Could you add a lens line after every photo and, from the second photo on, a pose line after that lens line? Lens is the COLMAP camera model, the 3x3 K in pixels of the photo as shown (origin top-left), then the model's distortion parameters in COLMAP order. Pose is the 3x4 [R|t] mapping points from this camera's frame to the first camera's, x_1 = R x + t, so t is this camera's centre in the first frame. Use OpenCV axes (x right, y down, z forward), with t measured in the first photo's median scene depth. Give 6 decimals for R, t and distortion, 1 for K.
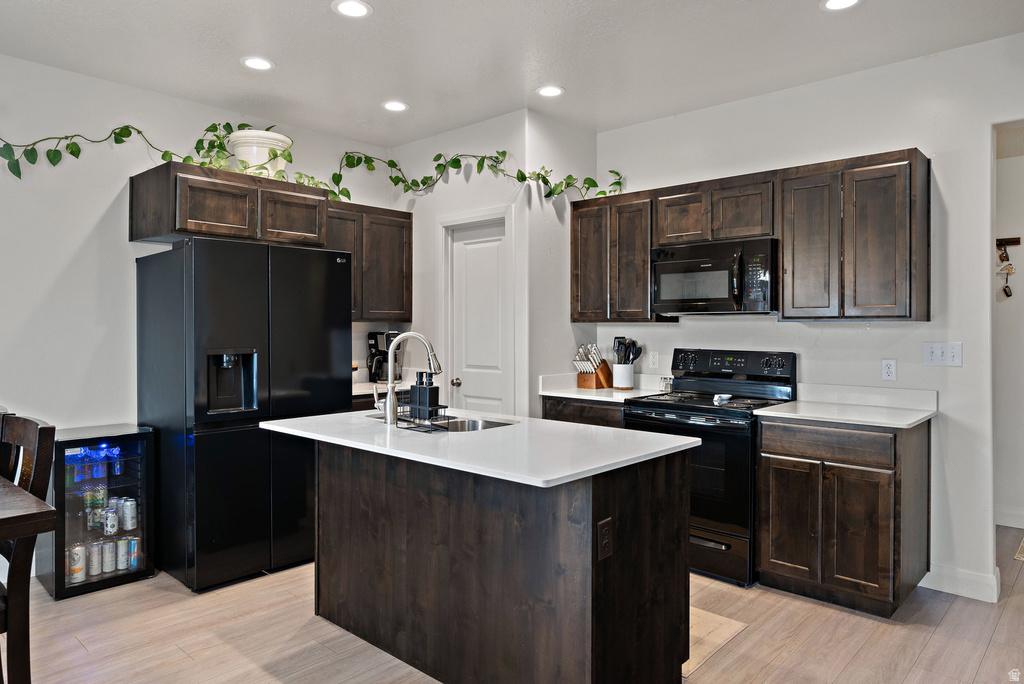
lens RADIAL K [[661.2, 0, 512.8], [0, 661.2, 326.9], [0, 0, 1]] dist [-0.001504, 0.001526]
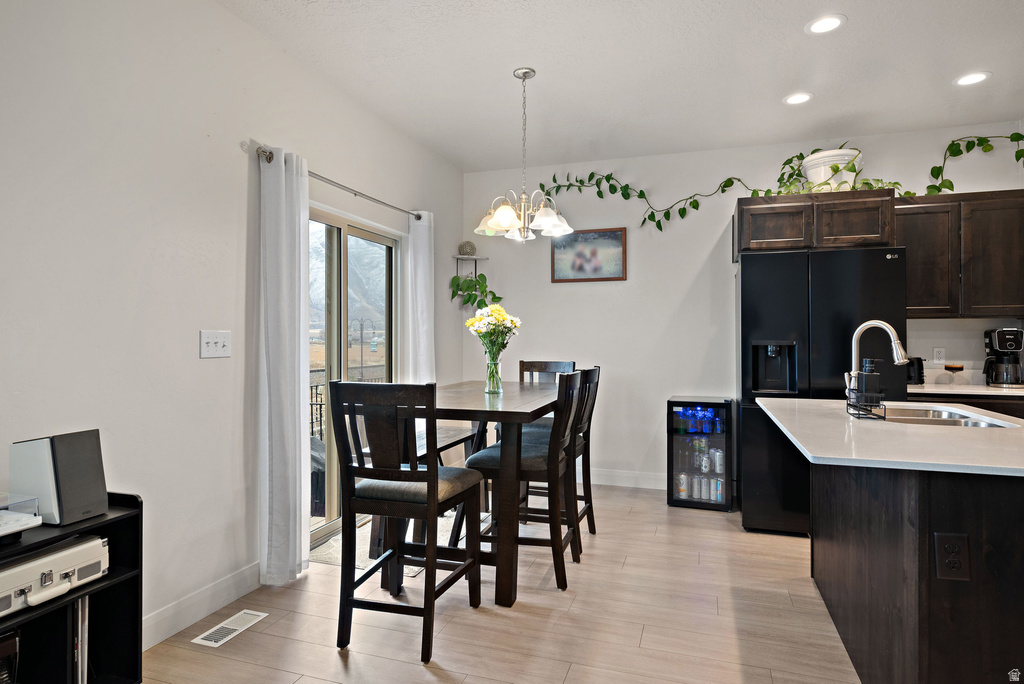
lens RADIAL K [[573.9, 0, 514.4], [0, 573.9, 335.0], [0, 0, 1]] dist [0.000370, -0.000772]
pose [[0.413191, -0.007651, -0.910612, 0.301238], [0.000215, 0.999965, -0.008304, 0.027158], [0.910644, 0.003235, 0.413179, 0.109949]]
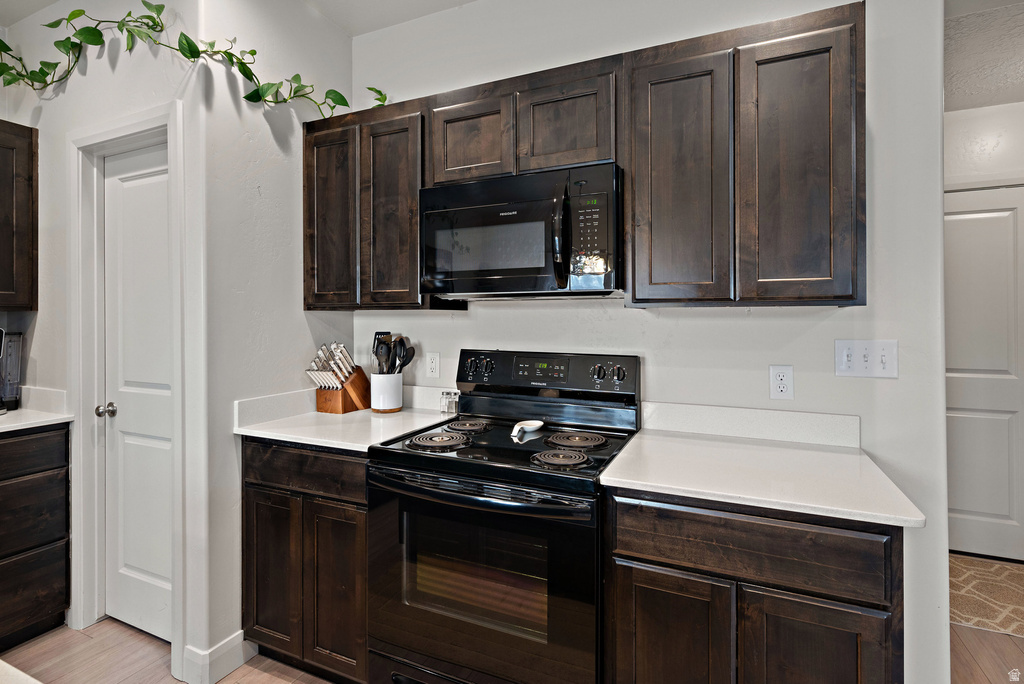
lens RADIAL K [[496.1, 0, 514.0], [0, 496.1, 316.8], [0, 0, 1]] dist [0.003075, -0.000006]
pose [[0.950120, -0.003177, 0.311867, 0.153774], [0.003462, 0.999994, -0.000360, 0.000399], [-0.311864, 0.001422, 0.950126, 0.561222]]
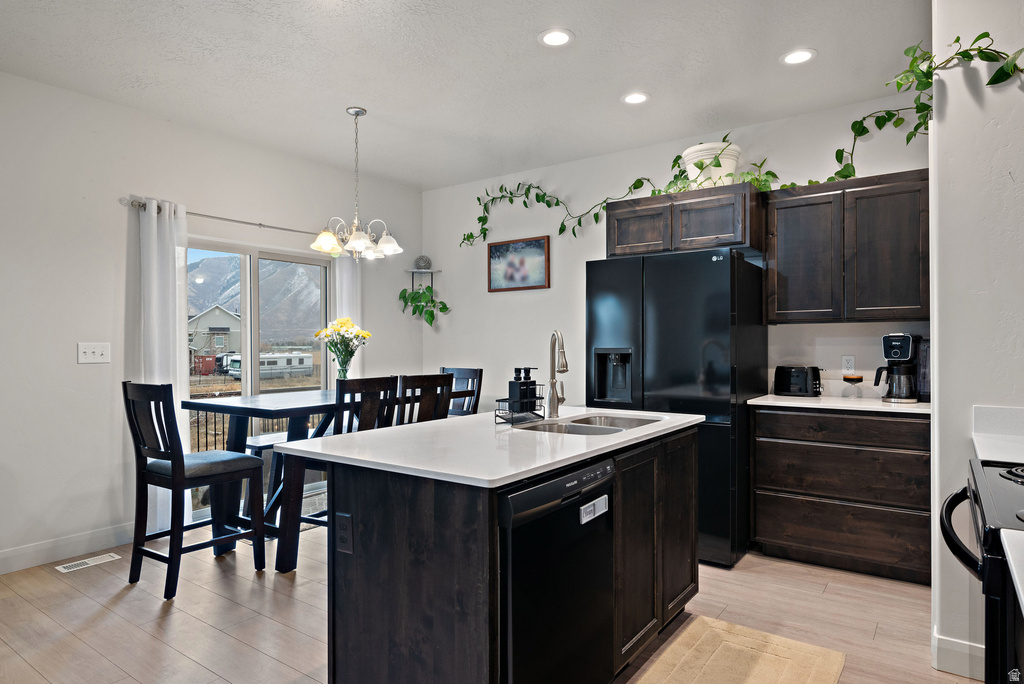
lens RADIAL K [[602.6, 0, 518.3], [0, 602.6, 346.2], [0, 0, 1]] dist [-0.003497, 0.004308]
pose [[0.124396, -0.000071, -0.992233, 0.561151], [0.004249, 0.999991, 0.000462, 0.023855], [0.992224, -0.004273, 0.124395, 0.608175]]
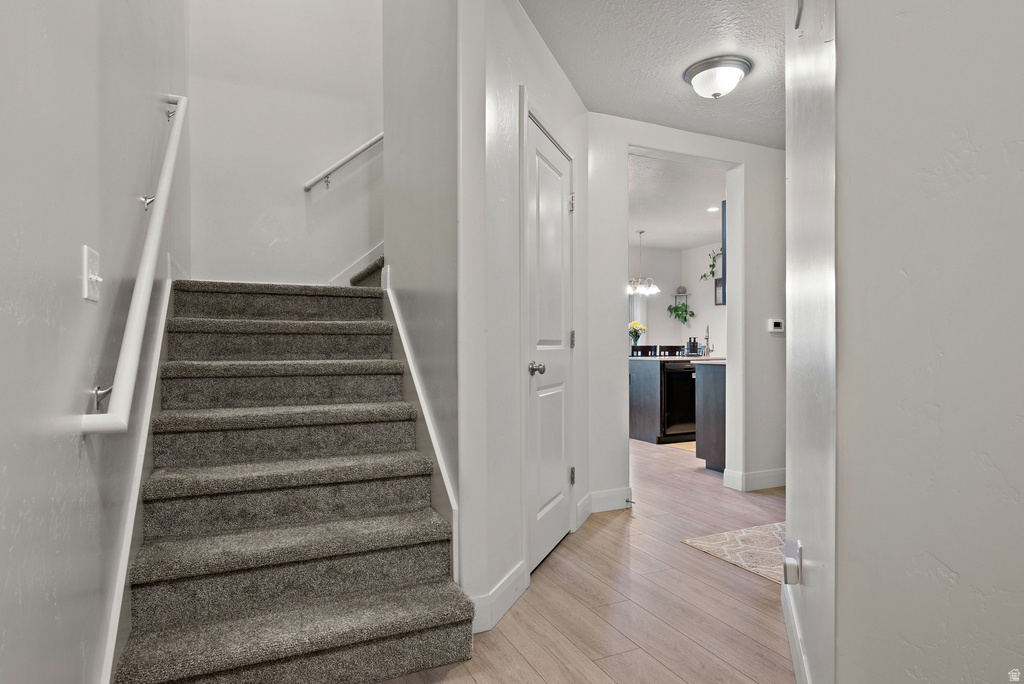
lens RADIAL K [[602.6, 0, 516.4], [0, 602.6, 346.6], [0, 0, 1]] dist [-0.003497, 0.004308]
pose [[-0.379051, -0.005544, -0.925359, 1.855331], [-0.000445, 0.999983, -0.005809, 0.089073], [0.925376, -0.001790, -0.379047, 0.902478]]
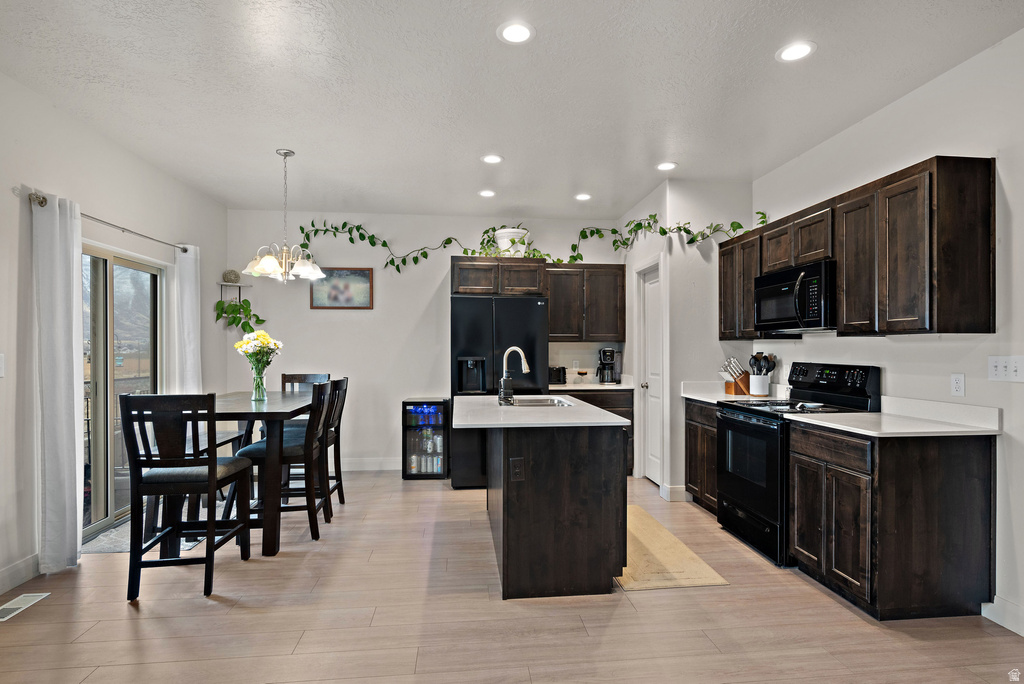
lens RADIAL K [[529.3, 0, 516.9], [0, 529.3, 350.3], [0, 0, 1]] dist [-0.000135, -0.000346]
pose [[0.752939, -0.001149, -0.658089, 0.535171], [0.001711, 0.999999, 0.000212, 0.012431], [0.658088, -0.001286, 0.752940, 0.002031]]
